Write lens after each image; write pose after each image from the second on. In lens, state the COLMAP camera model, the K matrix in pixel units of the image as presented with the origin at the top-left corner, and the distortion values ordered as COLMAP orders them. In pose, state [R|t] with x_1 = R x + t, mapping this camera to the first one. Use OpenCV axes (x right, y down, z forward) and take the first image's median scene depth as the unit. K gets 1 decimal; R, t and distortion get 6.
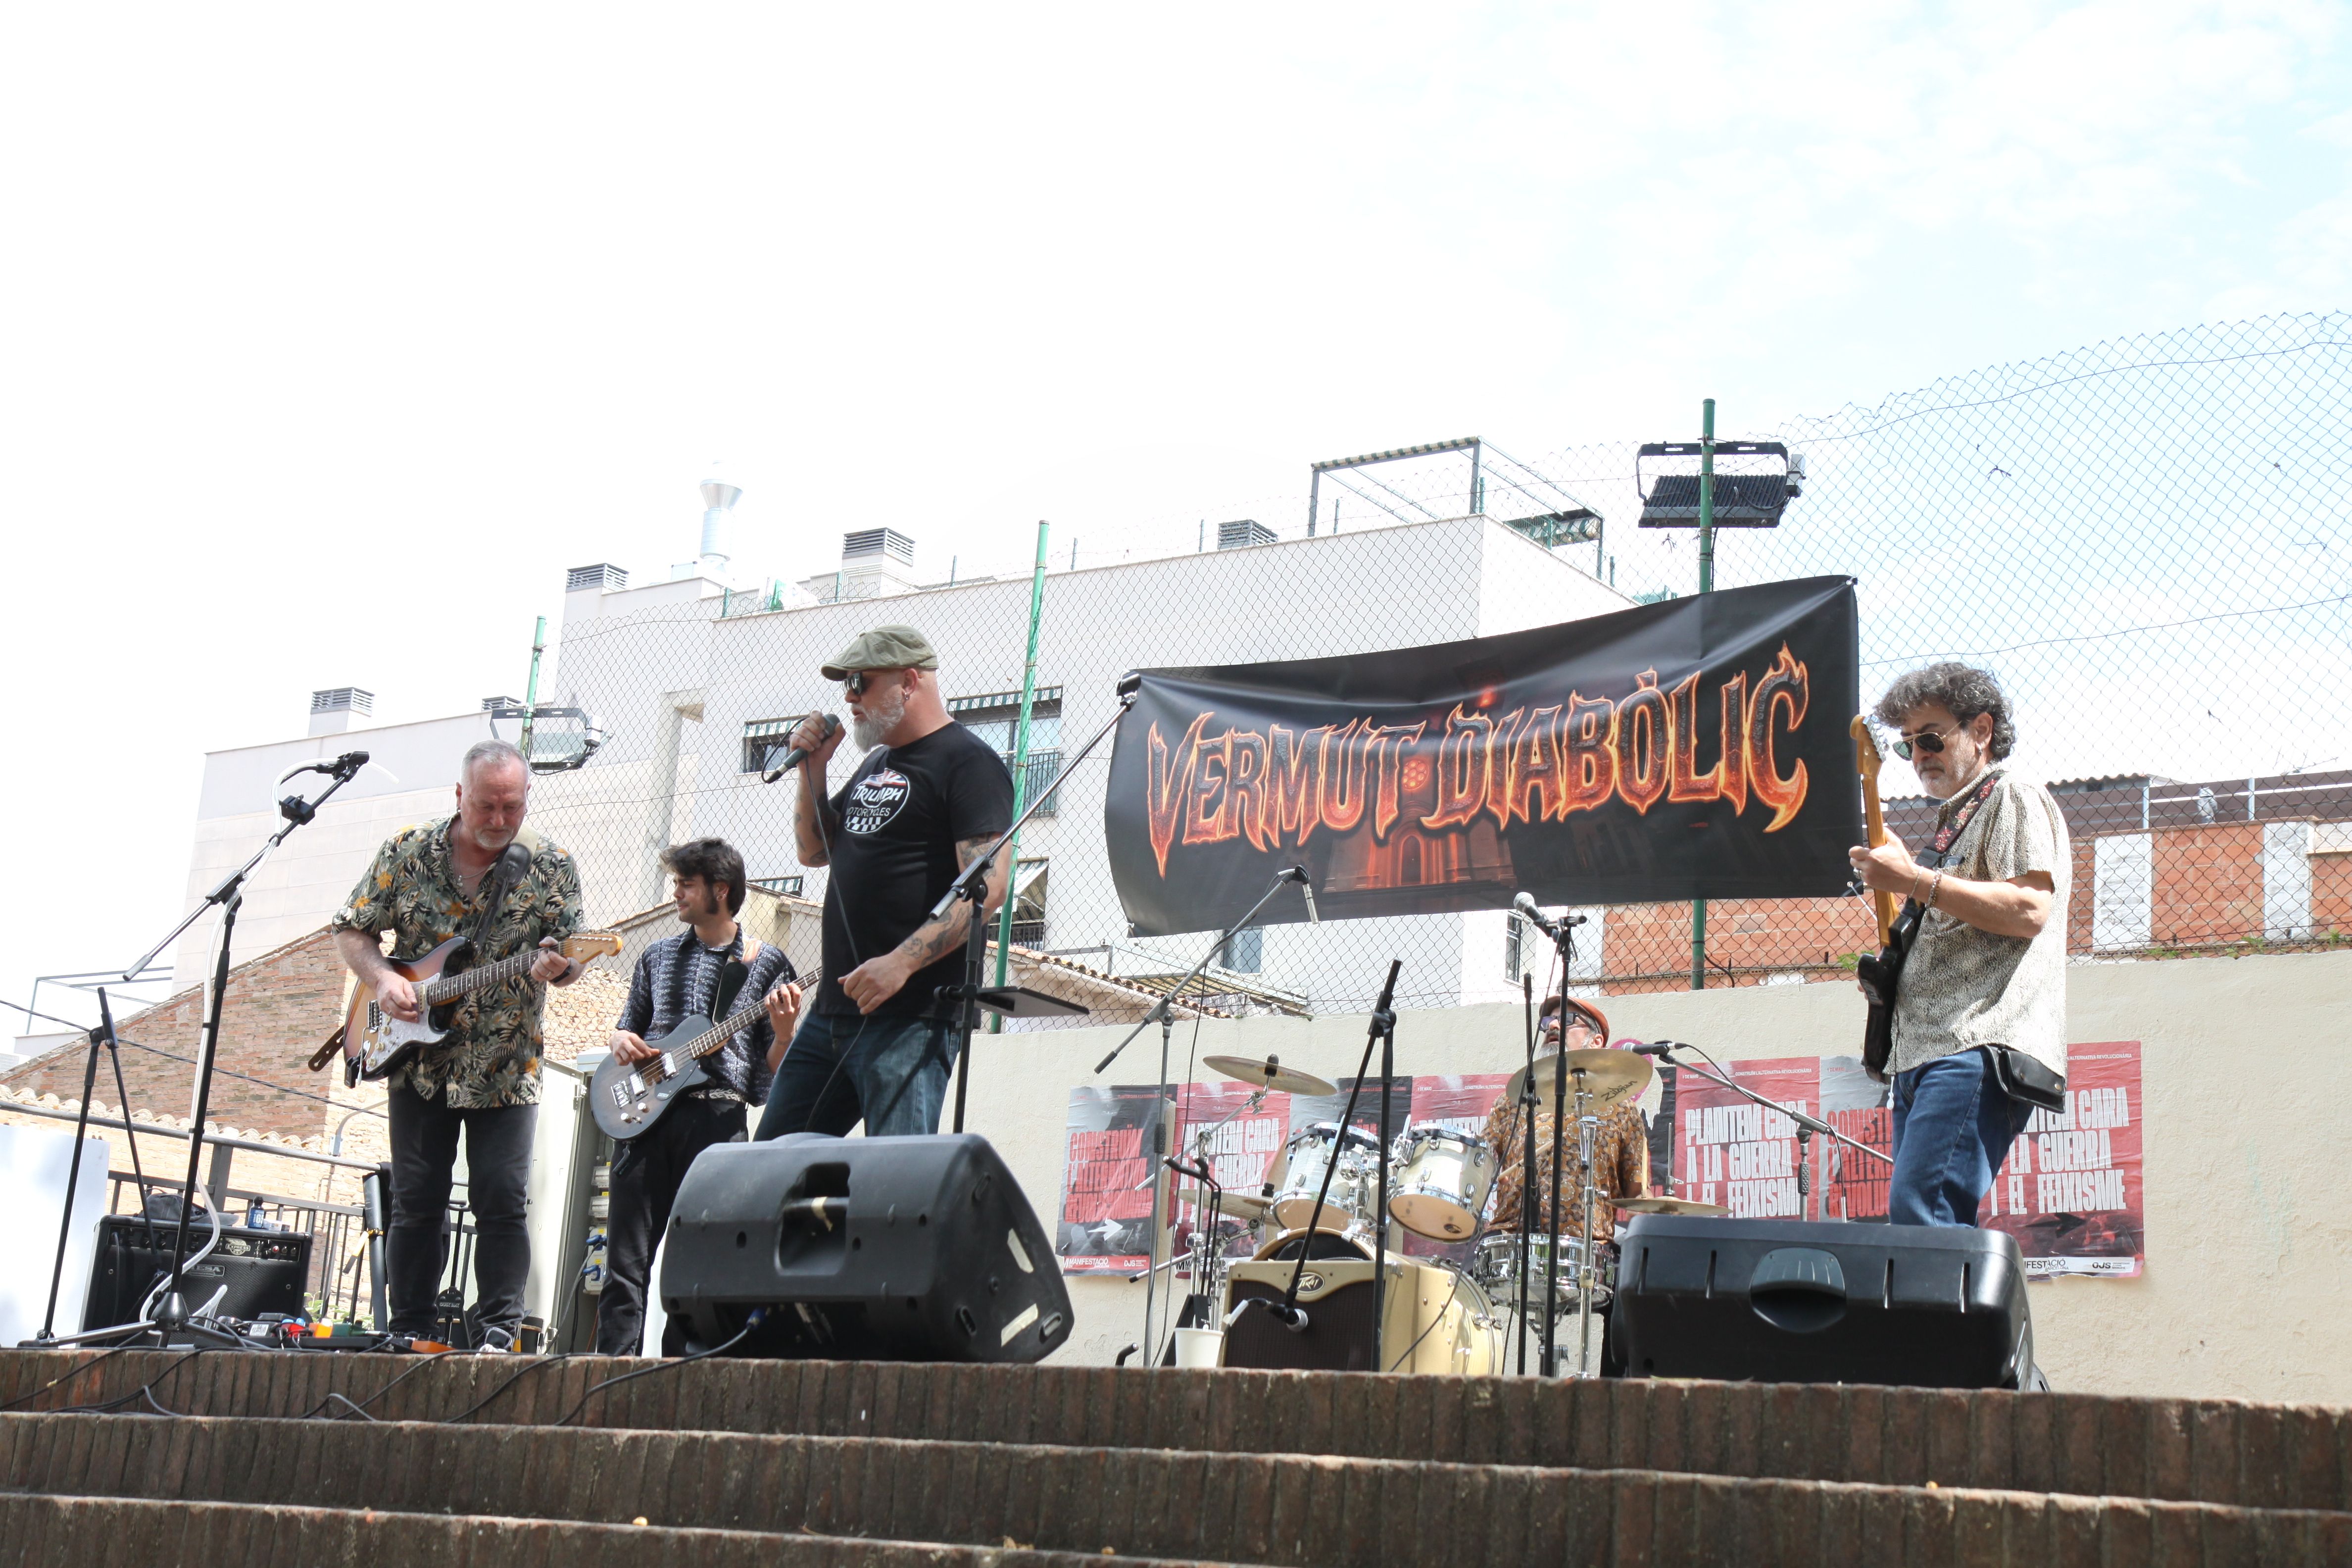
lens RADIAL K [[3243.2, 0, 1169.1], [0, 3243.2, 868.1], [0, 0, 1]] dist [0.156768, -0.011014]
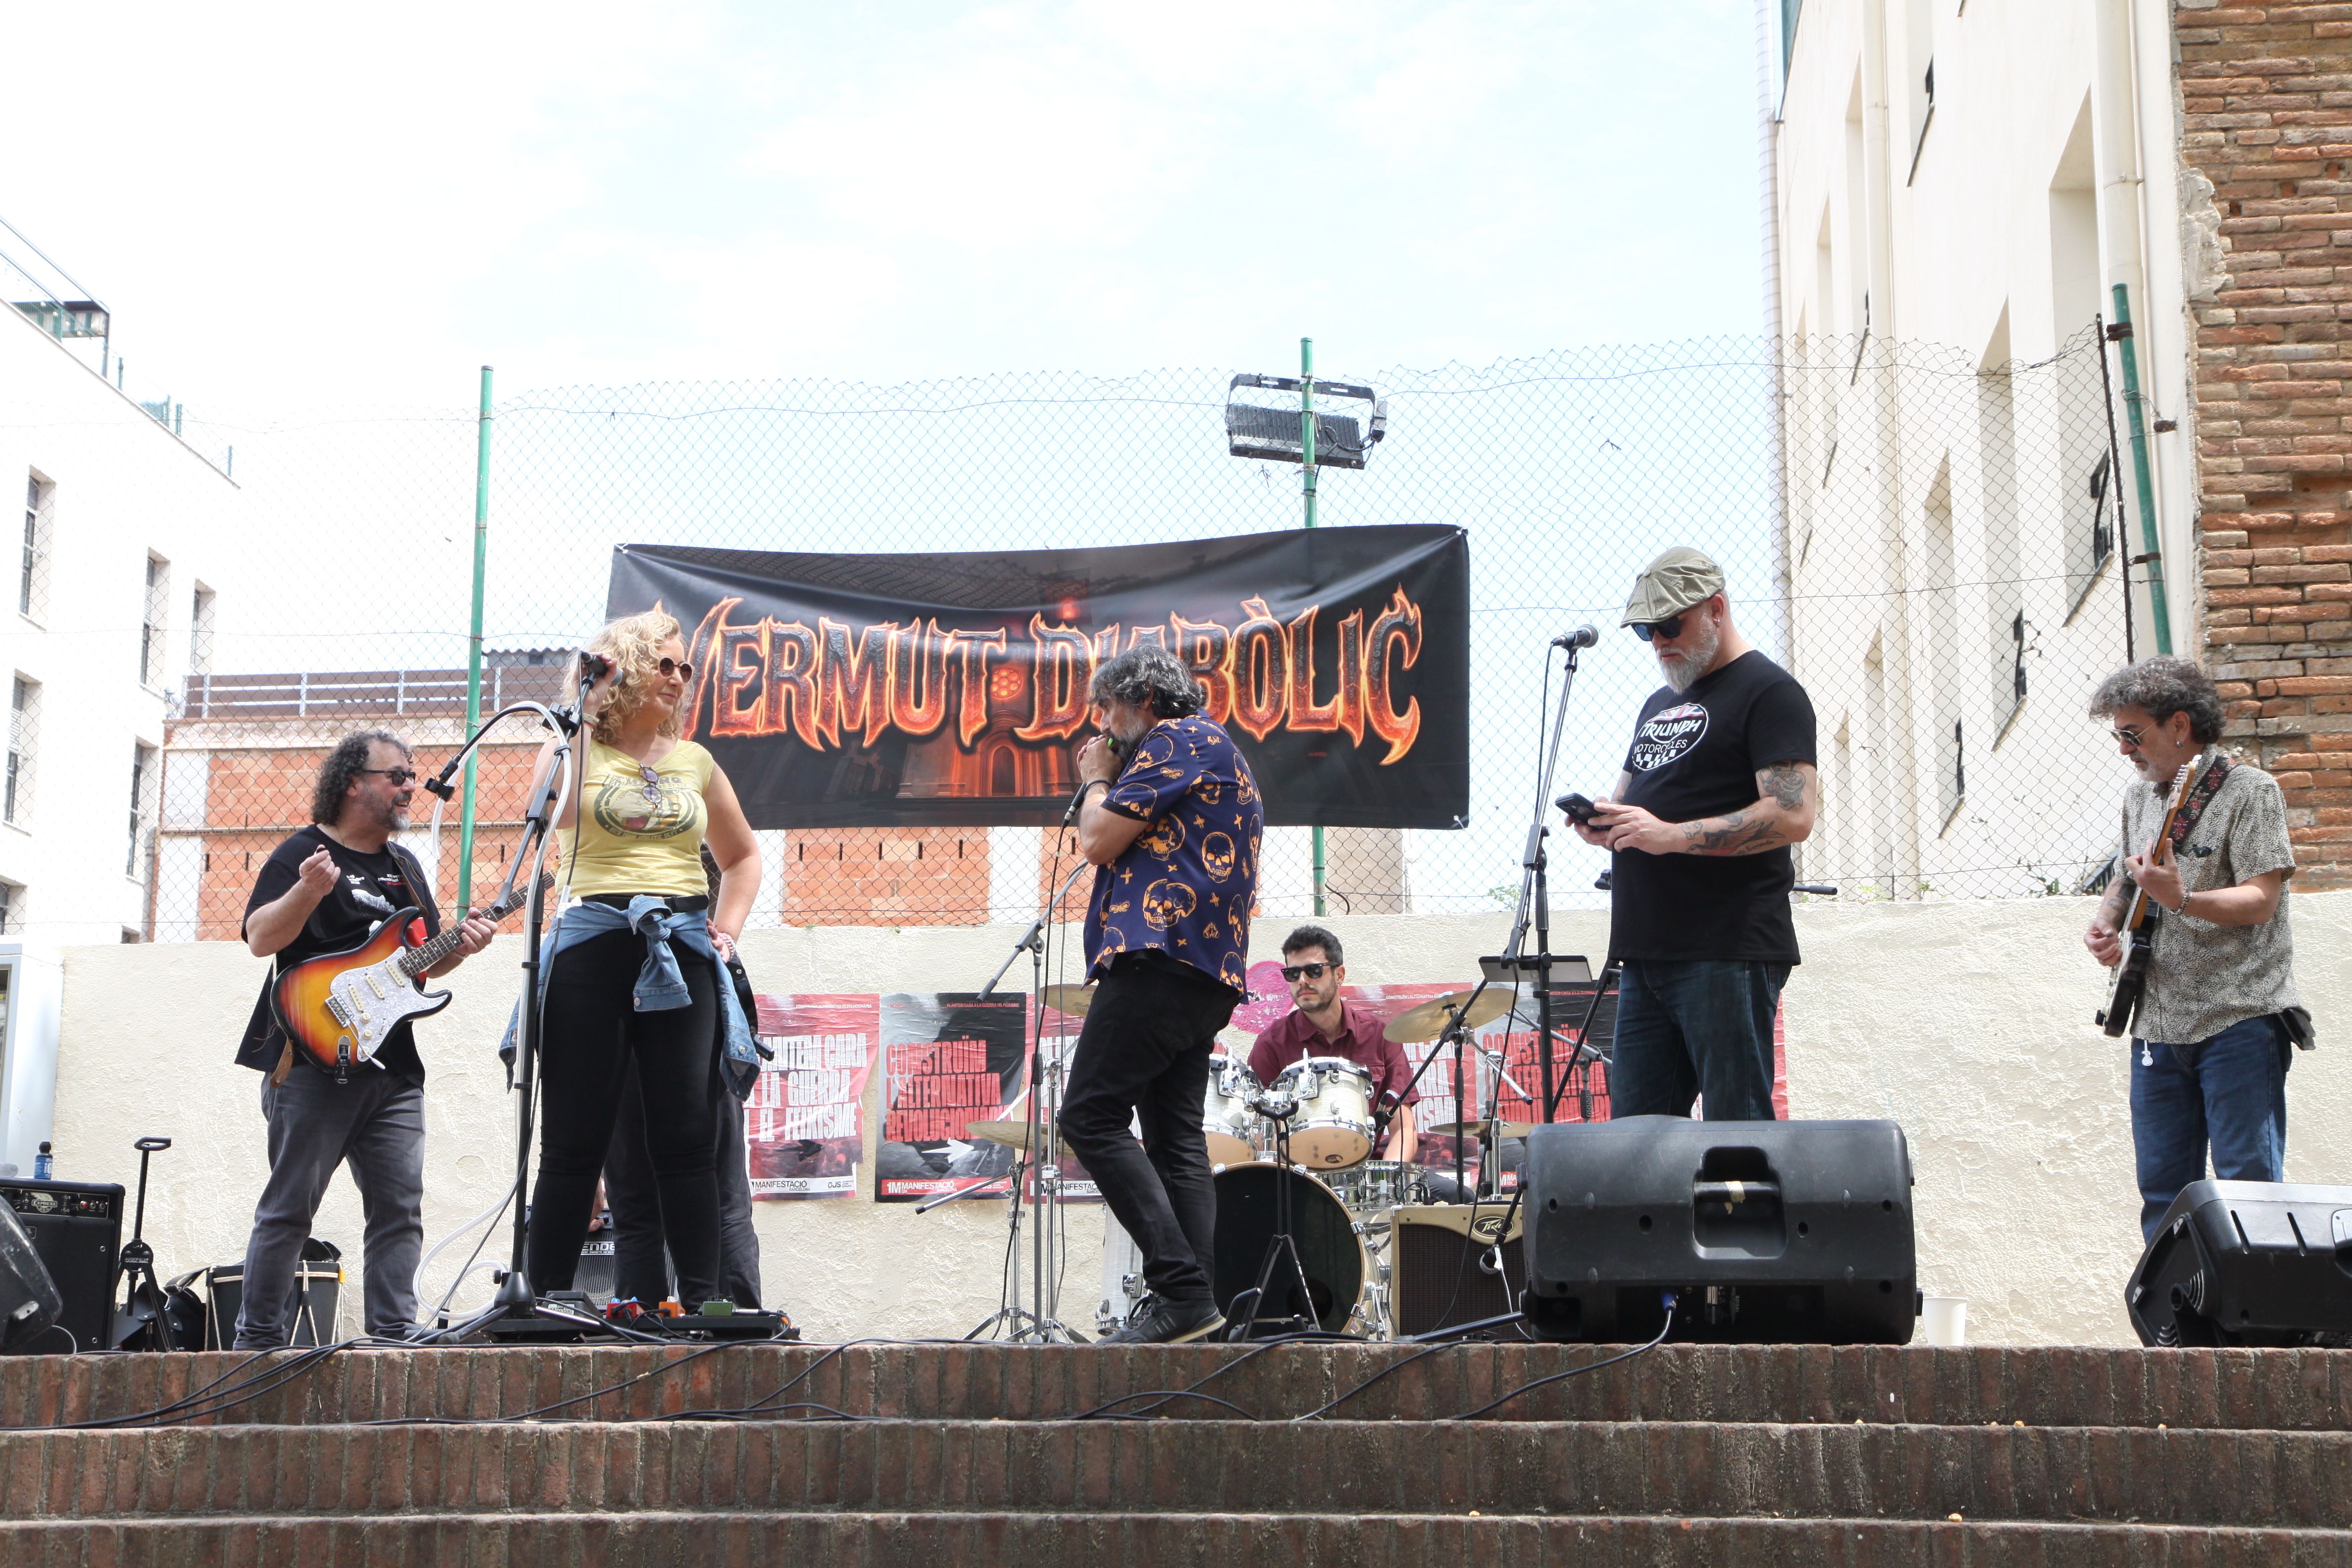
lens RADIAL K [[3404.5, 0, 1154.3], [0, 3404.5, 790.0], [0, 0, 1]] dist [0.124328, 0.243082]
pose [[0.860783, 0.037862, 0.507562, -0.278459], [-0.051837, 0.998565, 0.013423, -0.008682], [-0.506326, -0.037865, 0.861511, 0.060939]]
